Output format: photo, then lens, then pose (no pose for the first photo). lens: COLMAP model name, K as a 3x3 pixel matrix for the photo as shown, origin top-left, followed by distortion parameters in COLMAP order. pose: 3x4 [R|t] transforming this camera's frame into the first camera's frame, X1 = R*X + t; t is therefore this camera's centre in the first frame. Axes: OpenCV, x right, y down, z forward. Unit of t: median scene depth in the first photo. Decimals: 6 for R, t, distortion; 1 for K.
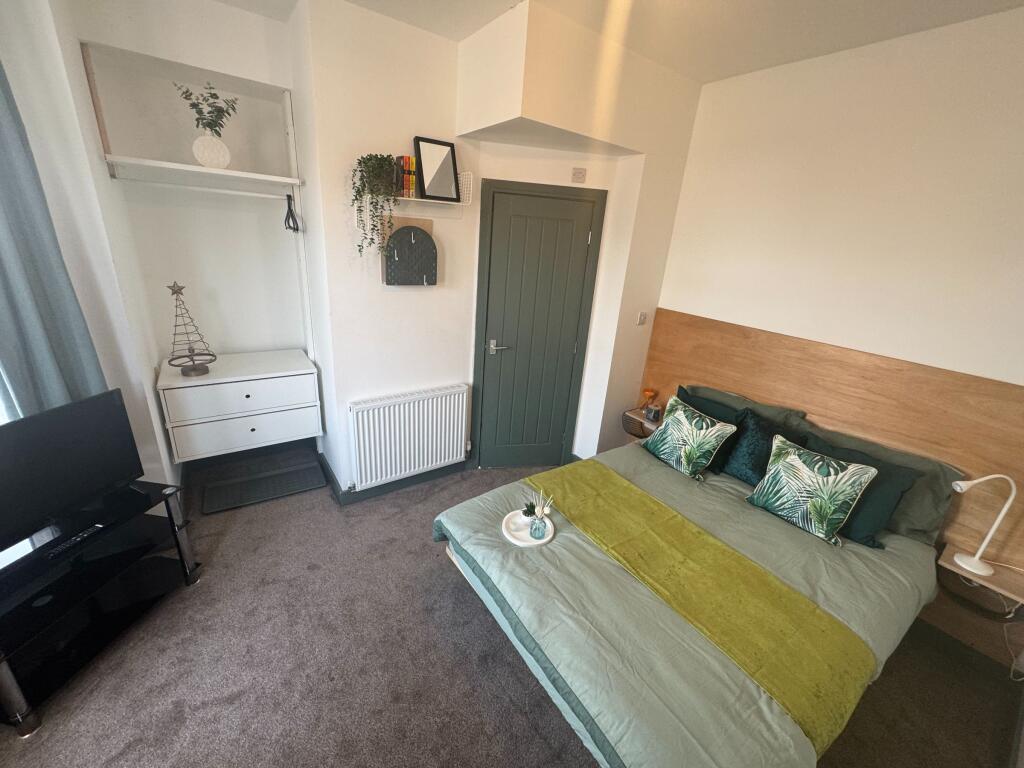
lens RADIAL K [[408.8, 0, 512.0], [0, 408.8, 385.8], [0, 0, 1]] dist [-0.004241, 0.001522]
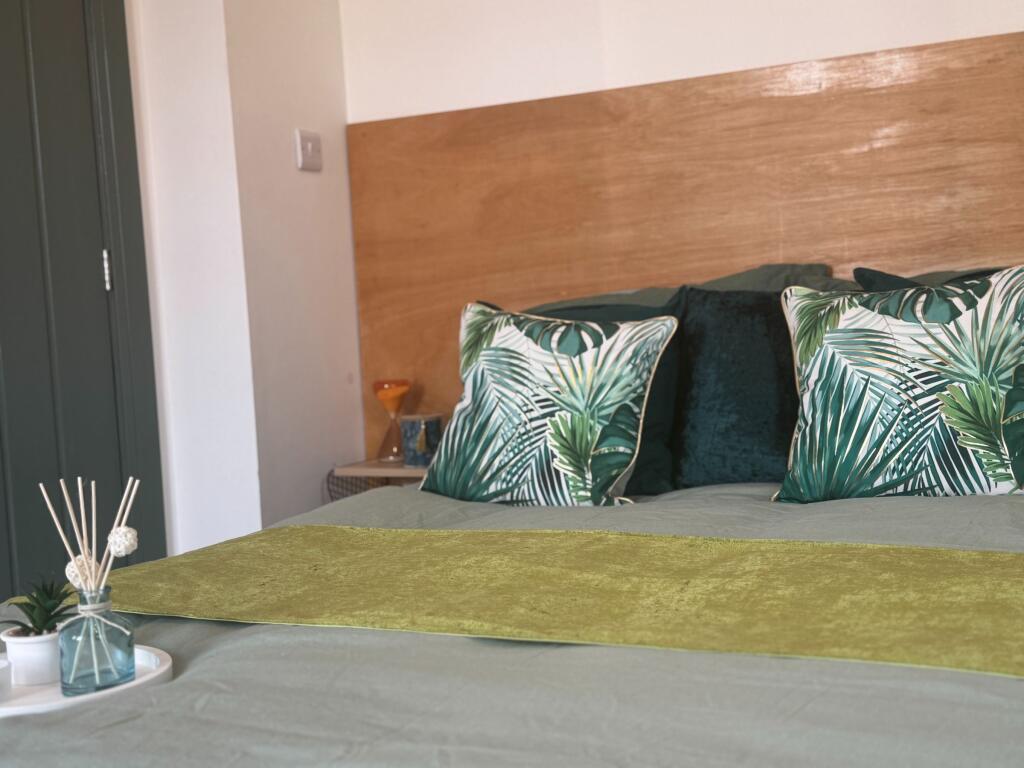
lens RADIAL K [[1299.3, 0, 508.4], [0, 1299.3, 379.7], [0, 0, 1]] dist [0.122839, 0.000000]
pose [[0.875362, -0.145429, 0.461077, -0.038613], [0.274491, 0.934569, -0.226353, 0.339682], [-0.397990, 0.324702, 0.858005, 0.197486]]
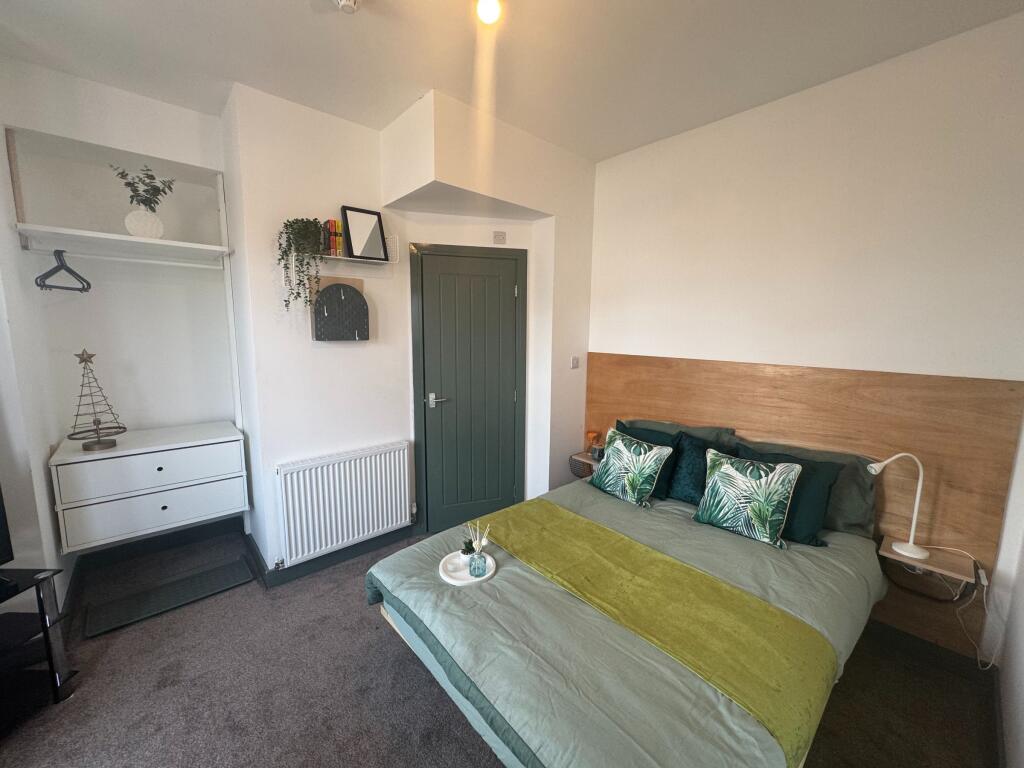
lens RADIAL K [[408.8, 0, 511.5], [0, 408.8, 385.9], [0, 0, 1]] dist [-0.004241, 0.001522]
pose [[0.991906, -0.078326, 0.099939, 0.062035], [0.097236, 0.974723, -0.201149, 0.115235], [-0.081658, 0.209239, 0.974449, 0.006533]]
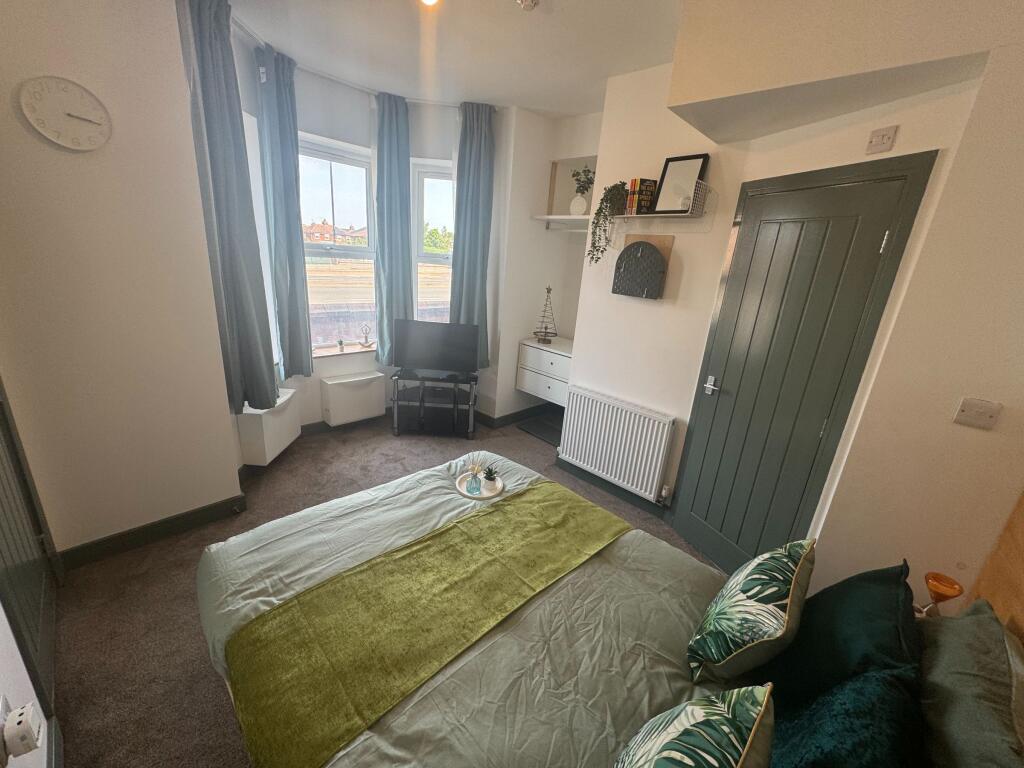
lens RADIAL K [[408.8, 0, 507.1], [0, 408.8, 383.5], [0, 0, 1]] dist [-0.004241, 0.001522]
pose [[0.172032, 0.237756, -0.955969, 0.831576], [-0.399796, 0.903774, 0.152829, -0.077388], [0.900316, 0.355901, 0.250531, 0.558864]]
